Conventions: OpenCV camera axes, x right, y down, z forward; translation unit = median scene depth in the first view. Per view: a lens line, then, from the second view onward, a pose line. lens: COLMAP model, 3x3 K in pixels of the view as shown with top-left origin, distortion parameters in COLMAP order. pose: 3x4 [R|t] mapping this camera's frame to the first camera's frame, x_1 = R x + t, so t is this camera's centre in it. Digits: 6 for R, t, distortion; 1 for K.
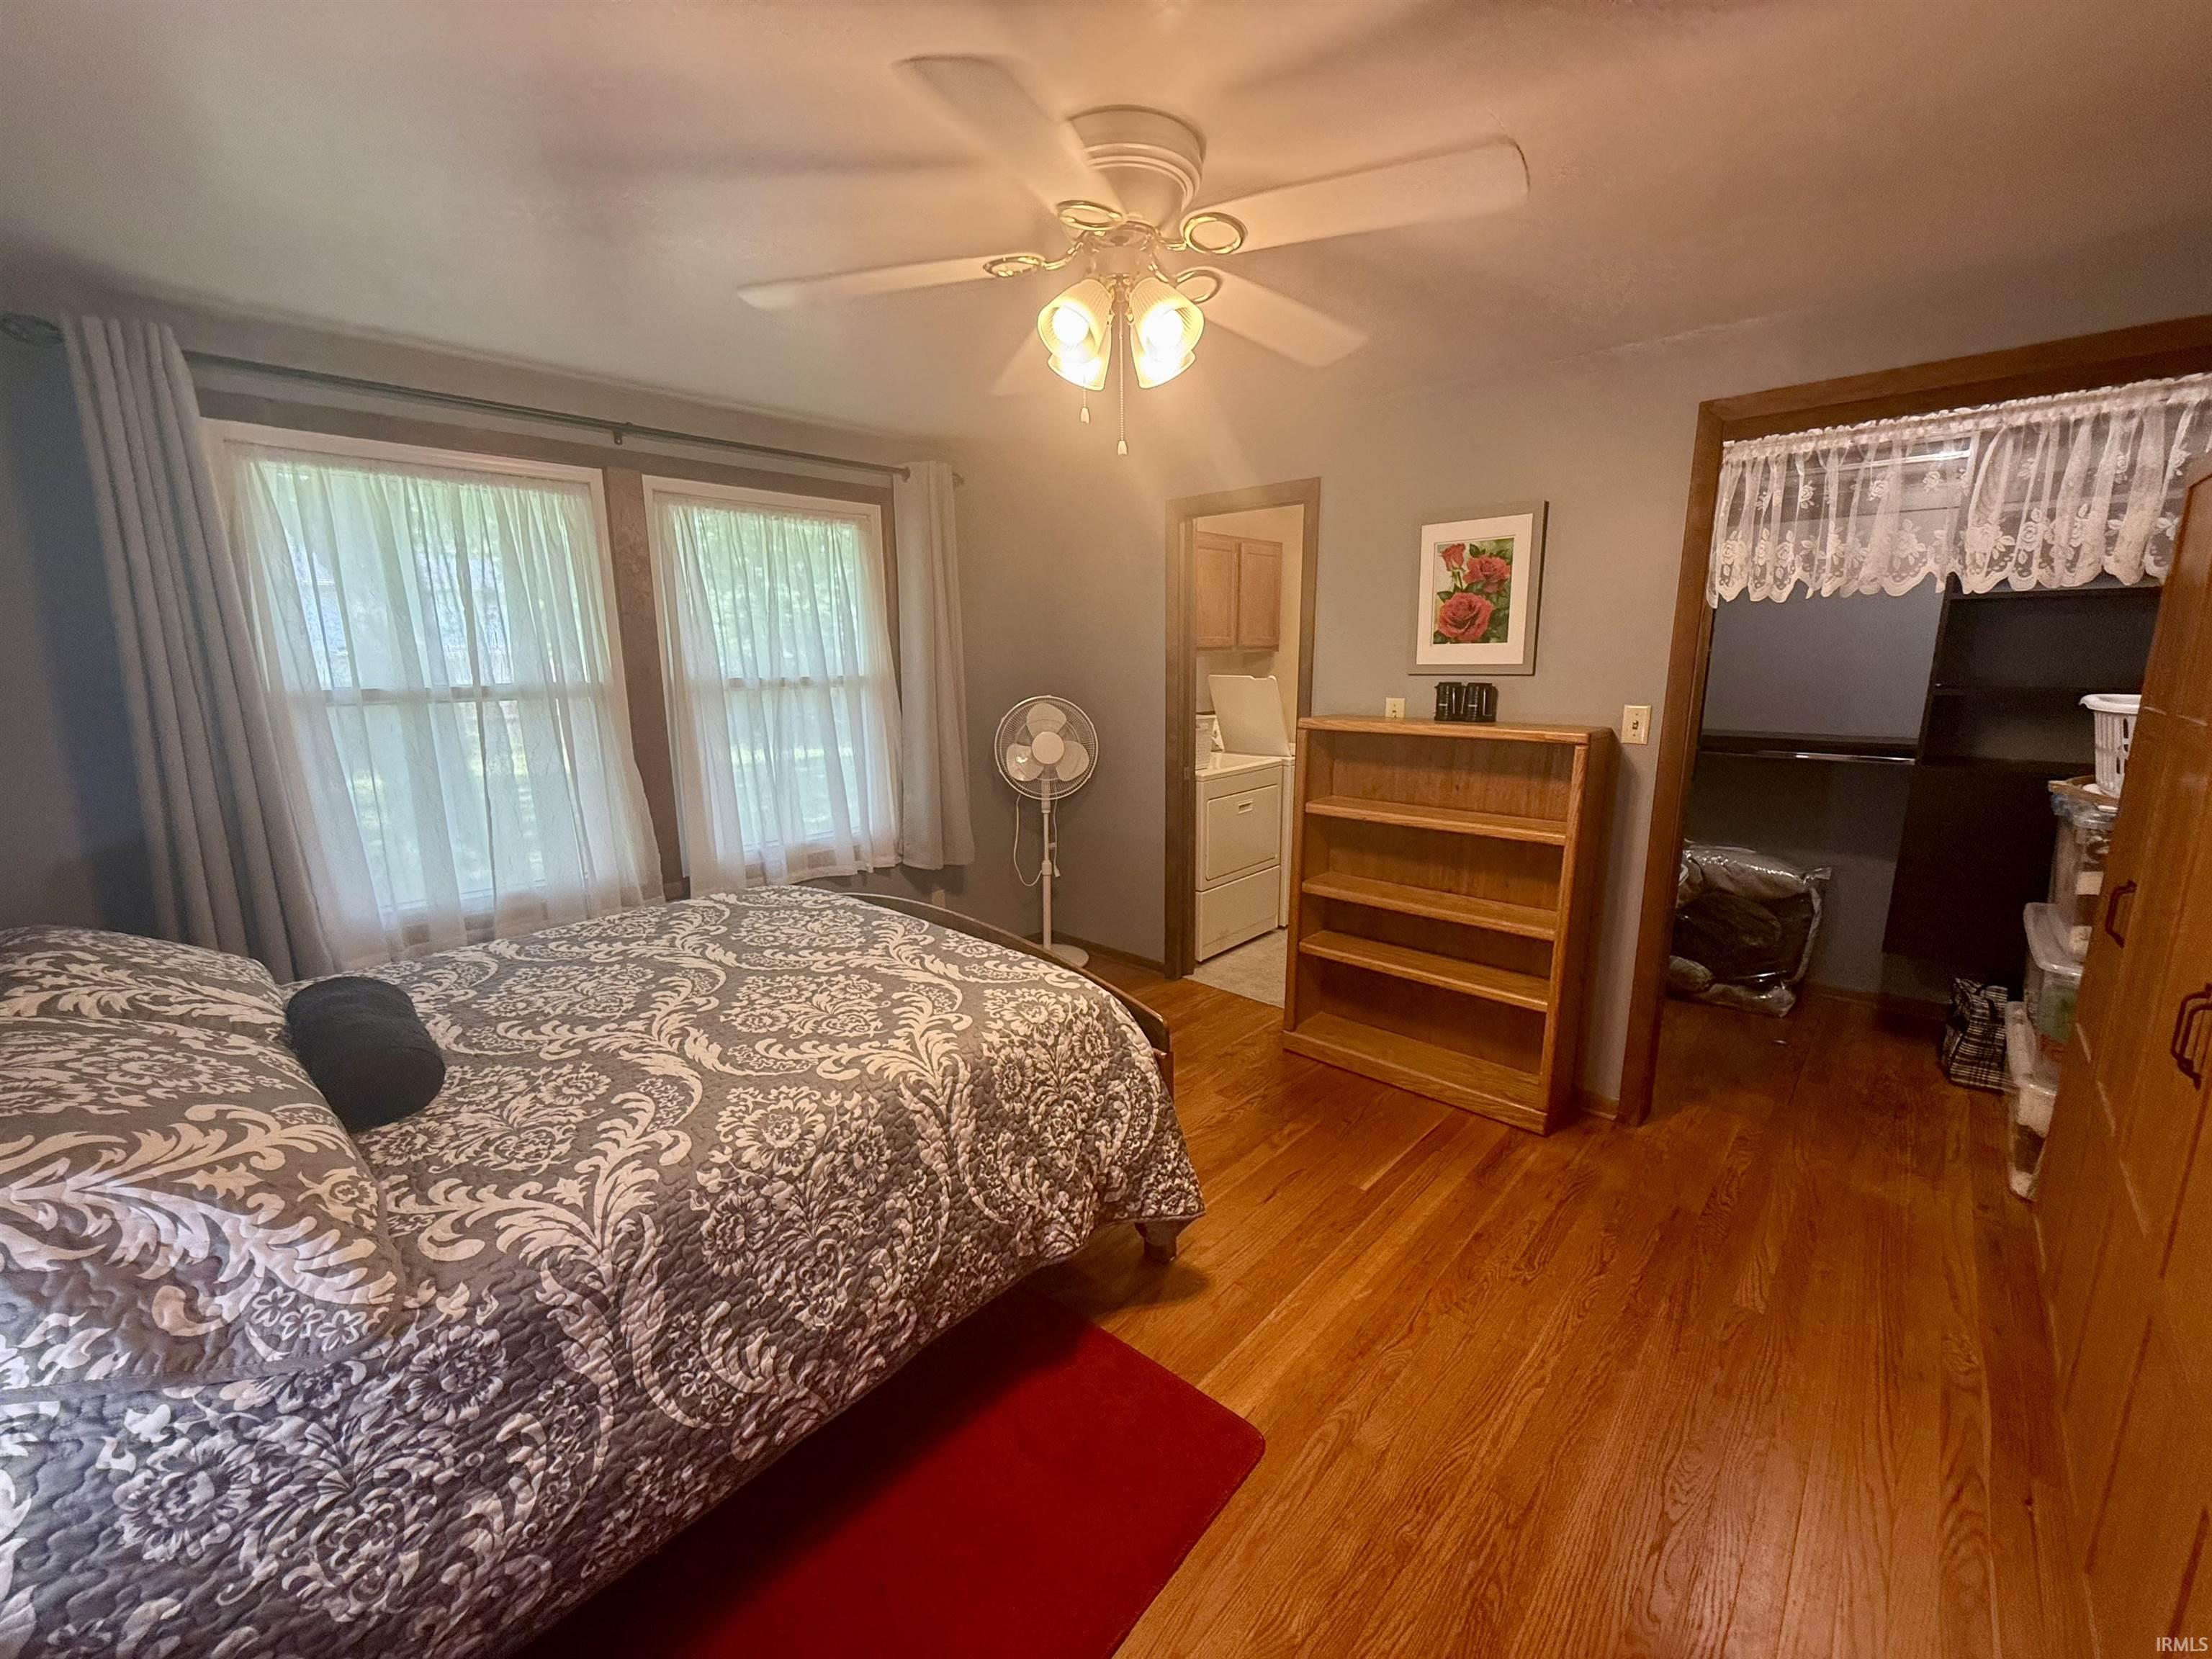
lens RADIAL K [[879.2, 0, 1102.9], [0, 879.2, 835.9], [0, 0, 1]] dist [0.001444, 0.000288]
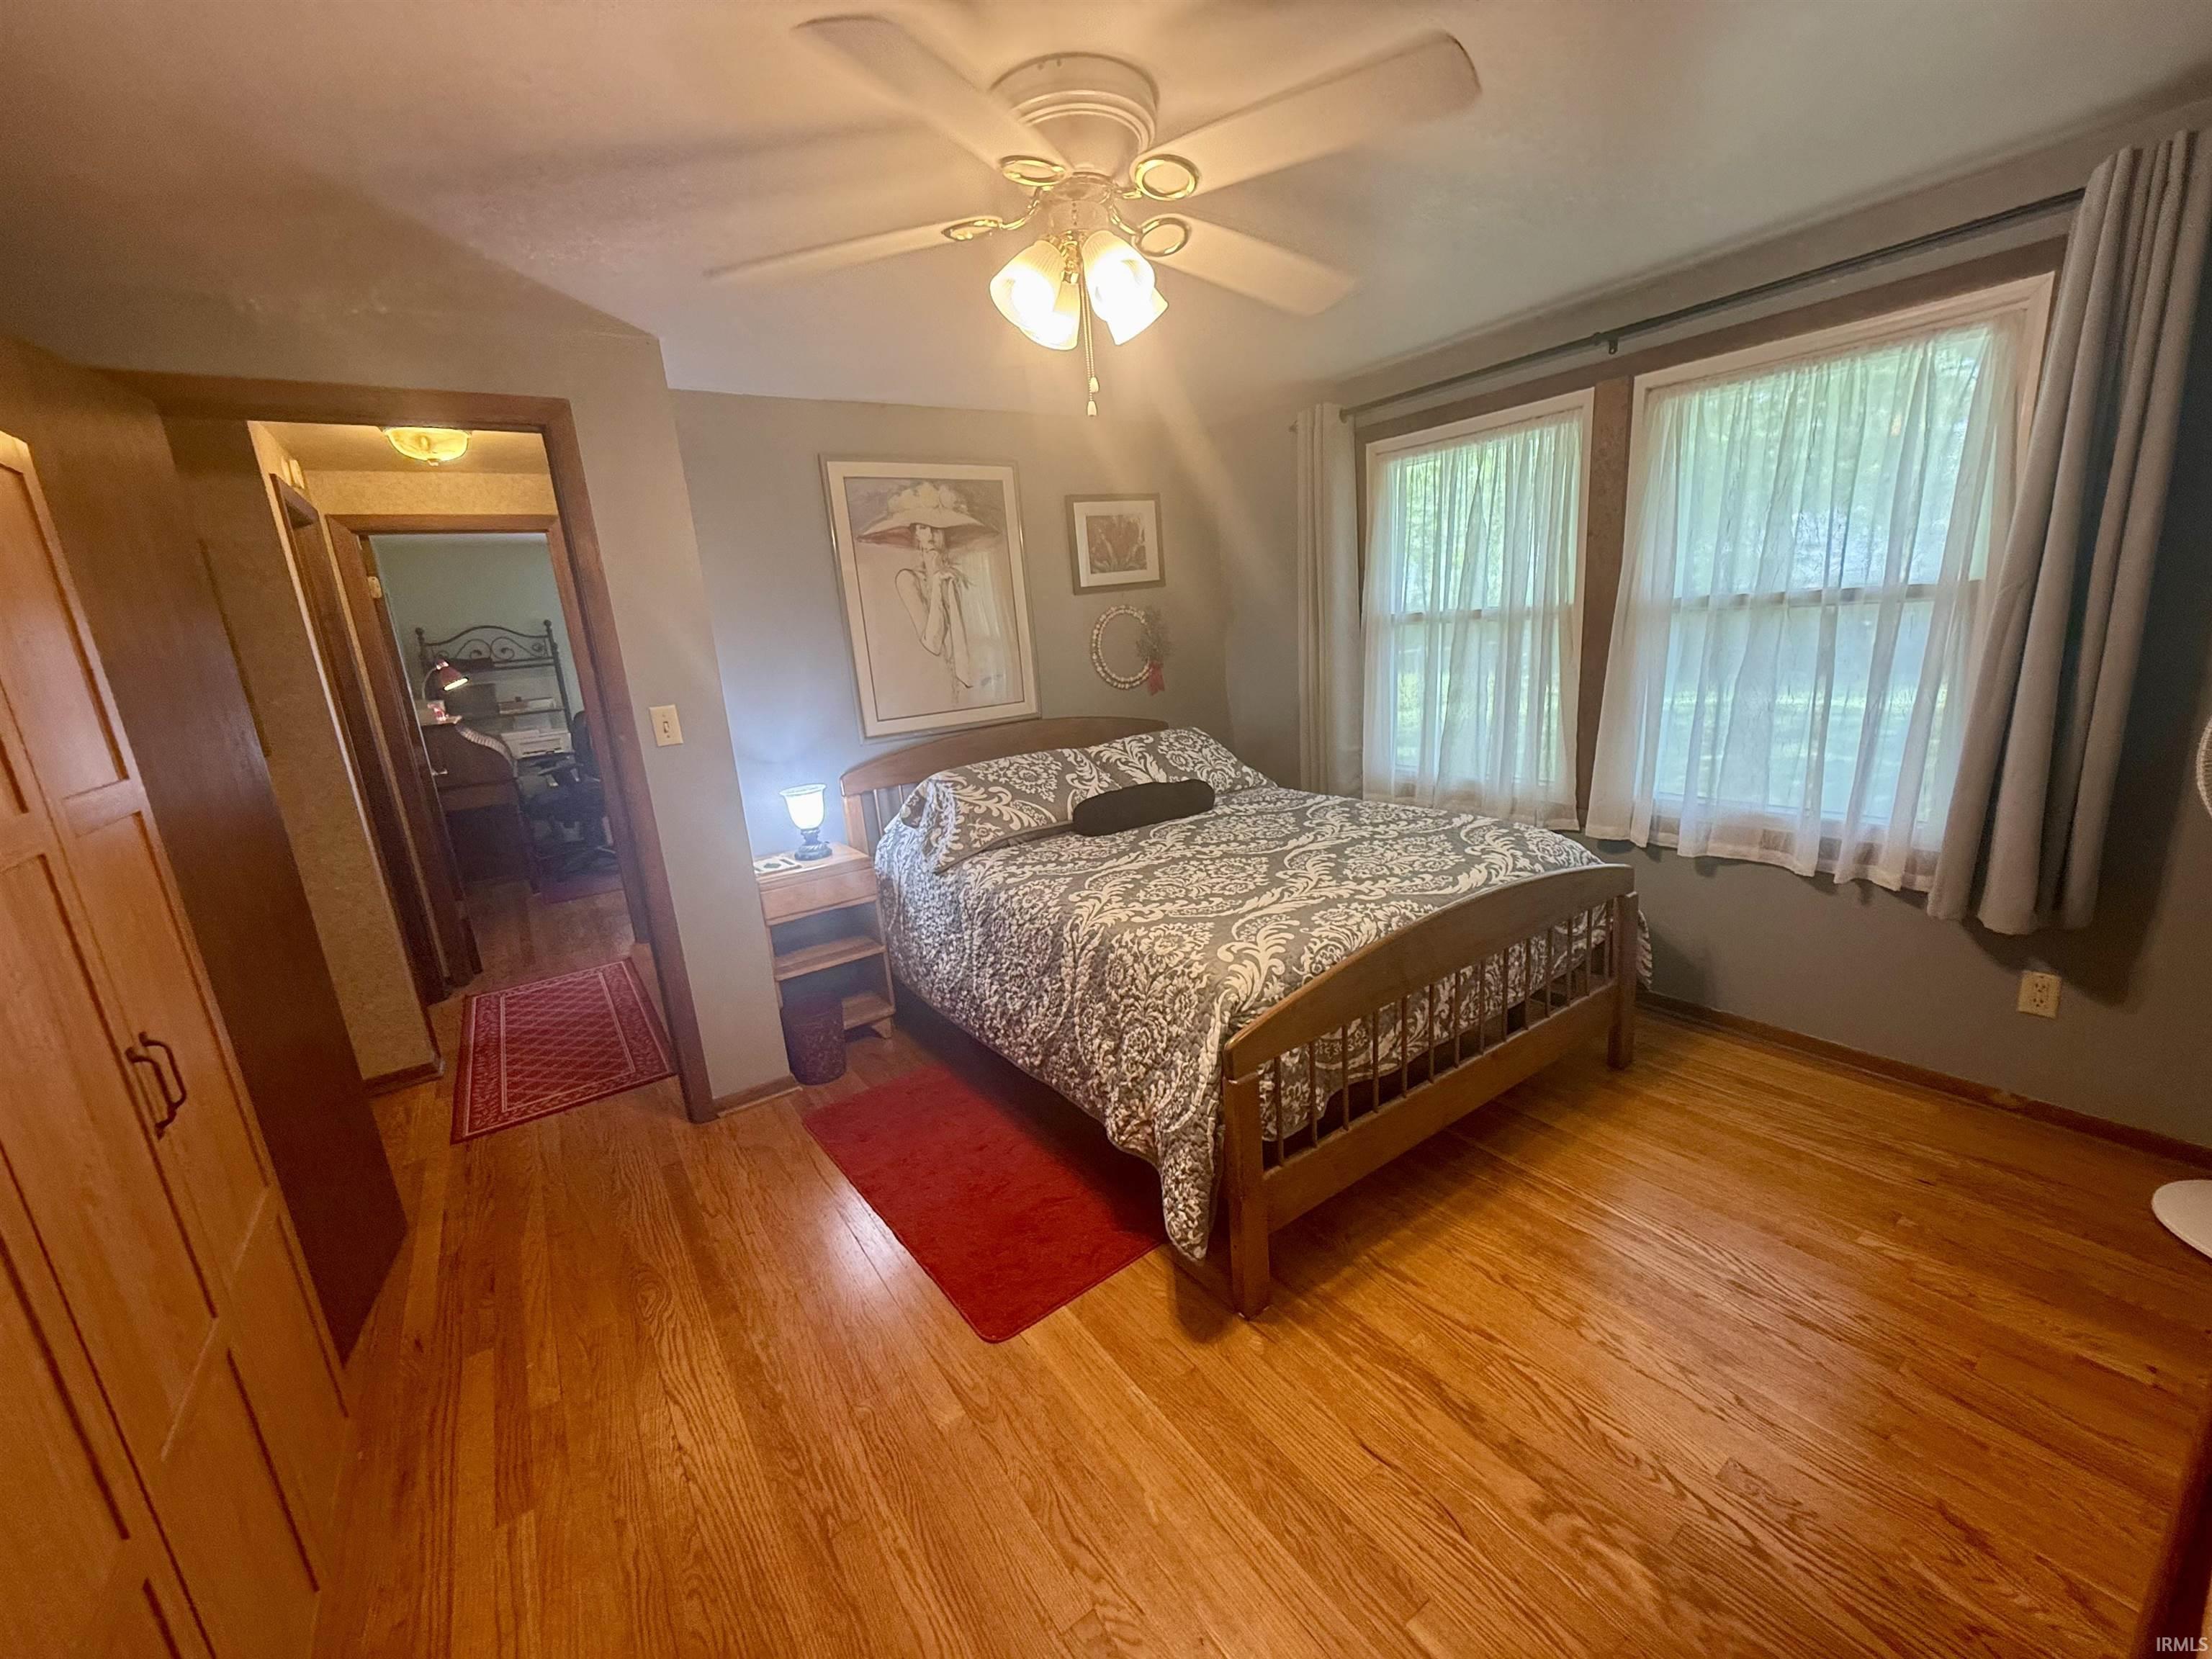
lens RADIAL K [[879.2, 0, 1110.8], [0, 879.2, 832.0], [0, 0, 1]] dist [0.001444, 0.000288]
pose [[-0.198521, 0.261855, -0.944469, 0.808616], [-0.120891, 0.949748, 0.288729, -0.209356], [0.972612, 0.171497, -0.156888, 0.935988]]
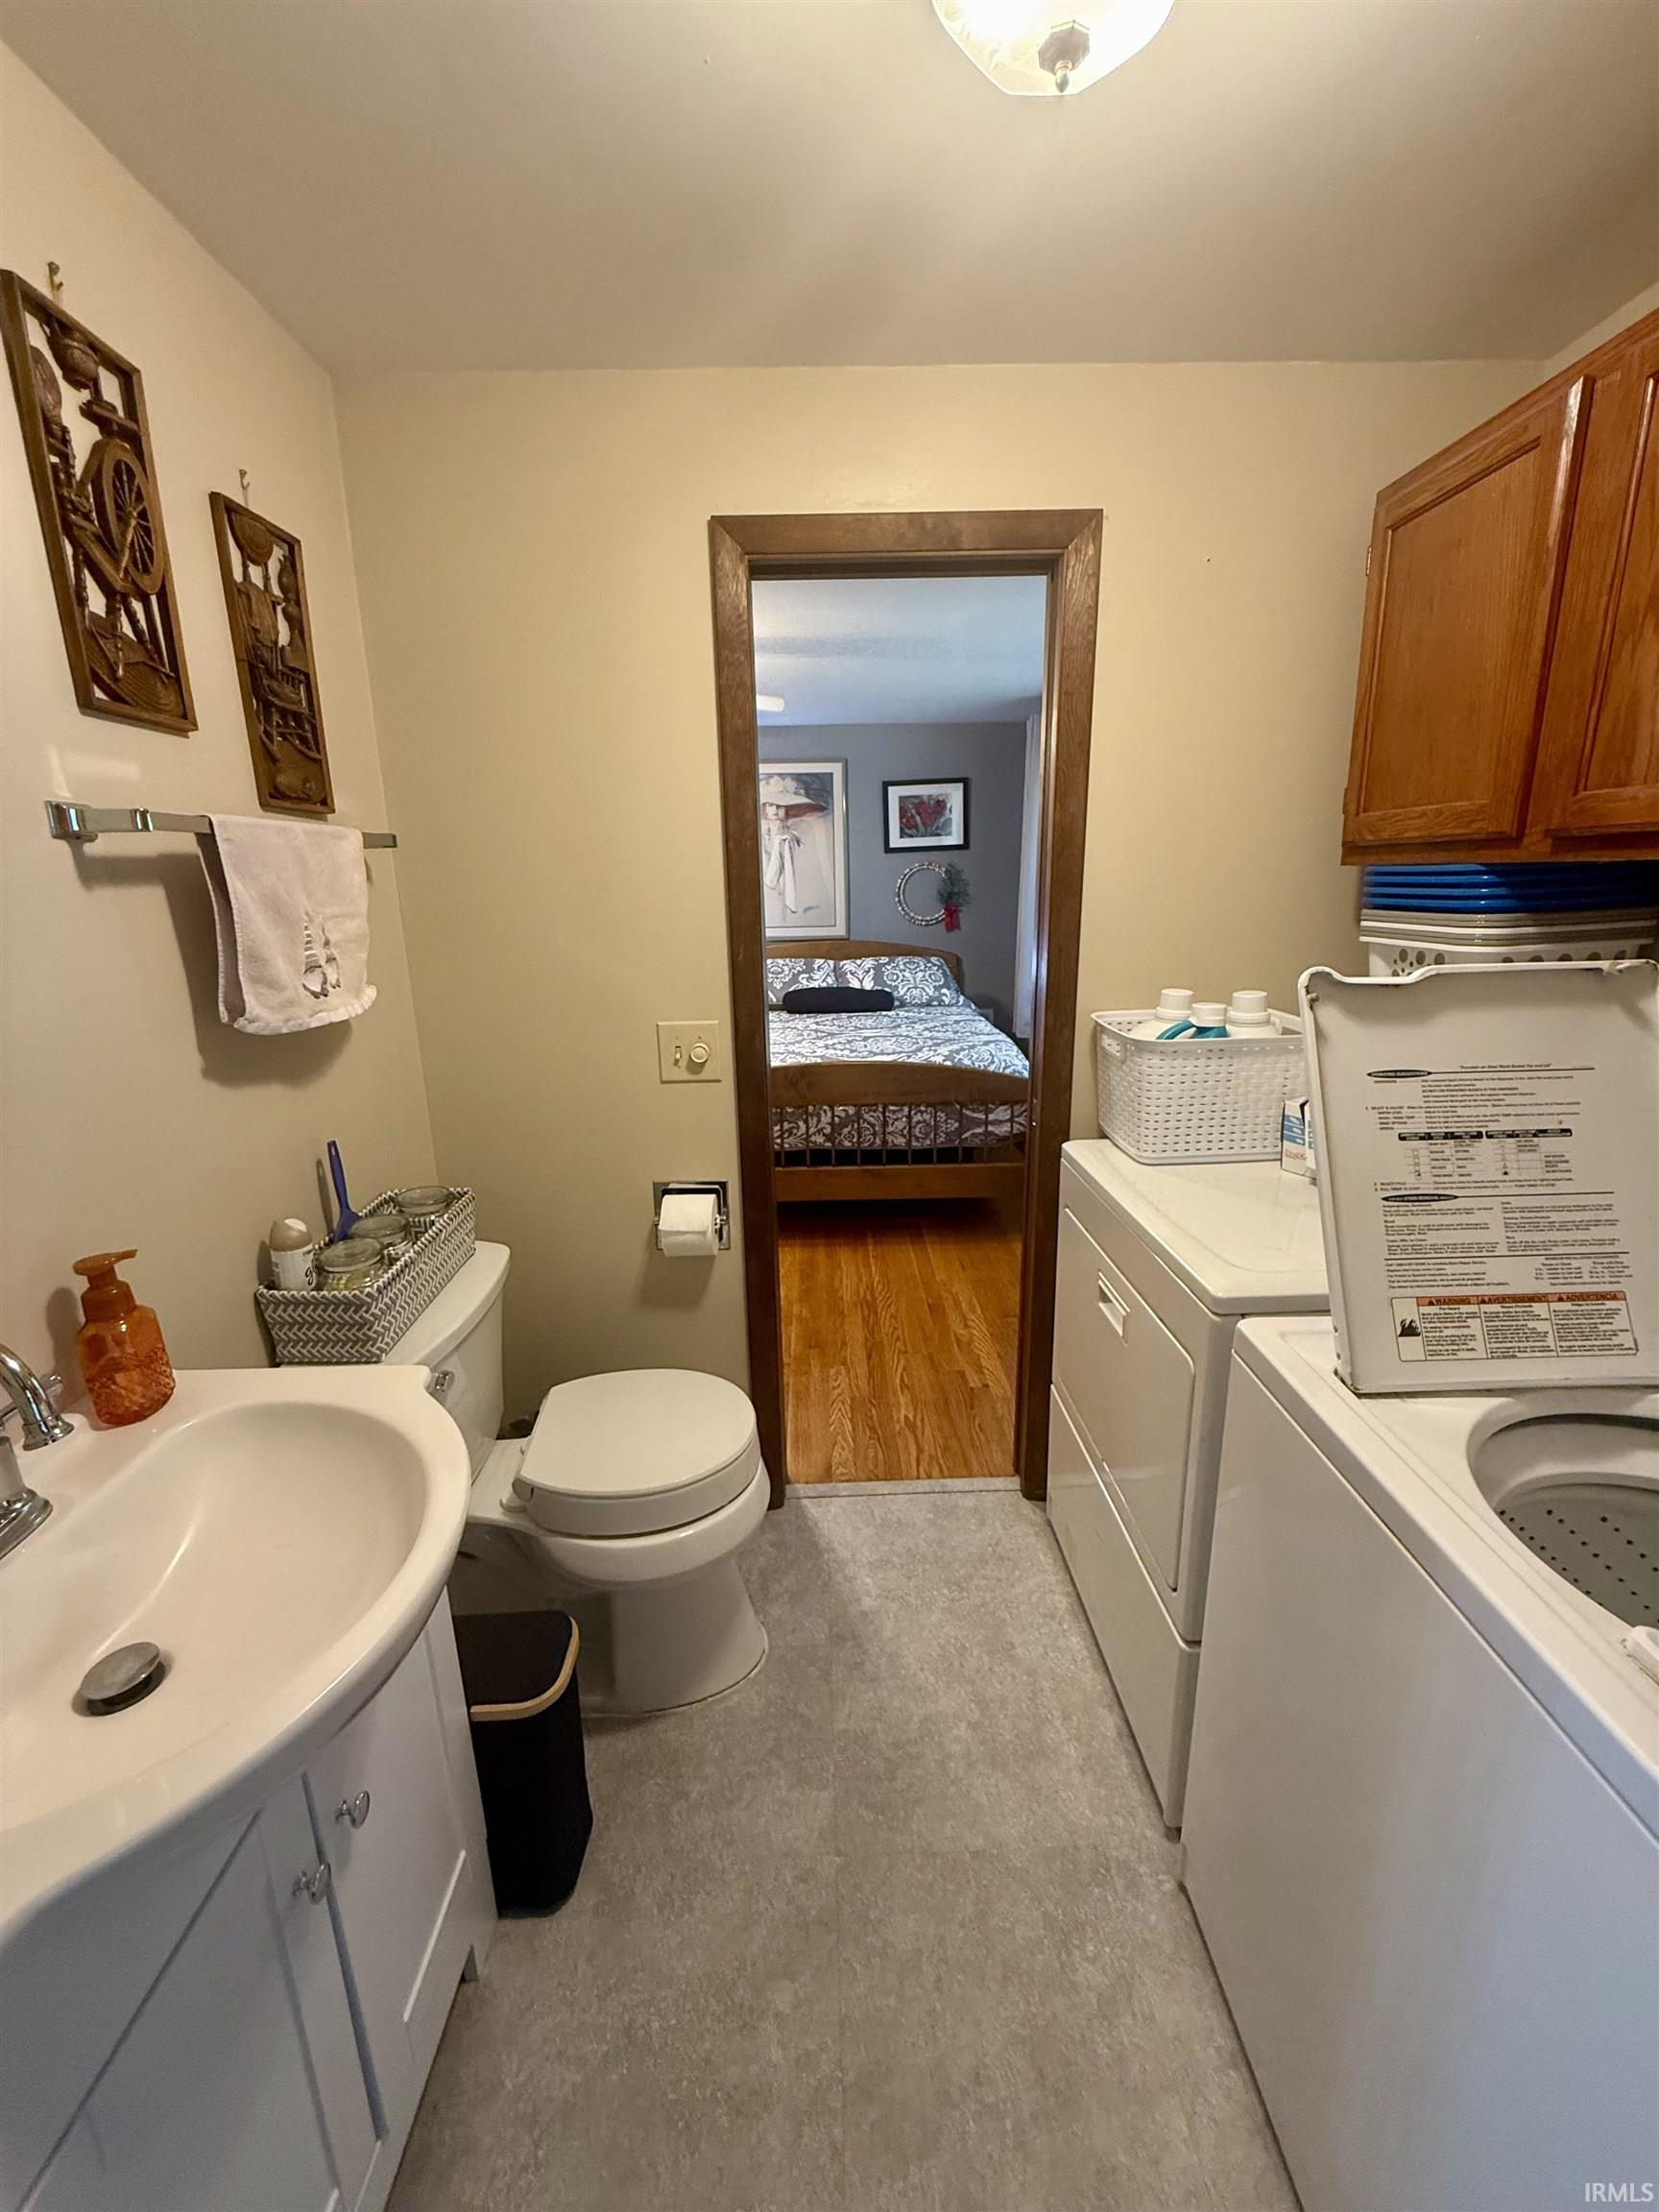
lens RADIAL K [[879.2, 0, 827.8], [0, 879.2, 1096.1], [0, 0, 1]] dist [0.001444, 0.000288]
pose [[-0.711916, 0.198487, -0.673631, 0.910121], [-0.116013, 0.912806, 0.391568, -0.429789], [0.692616, 0.356913, -0.626814, 1.999747]]
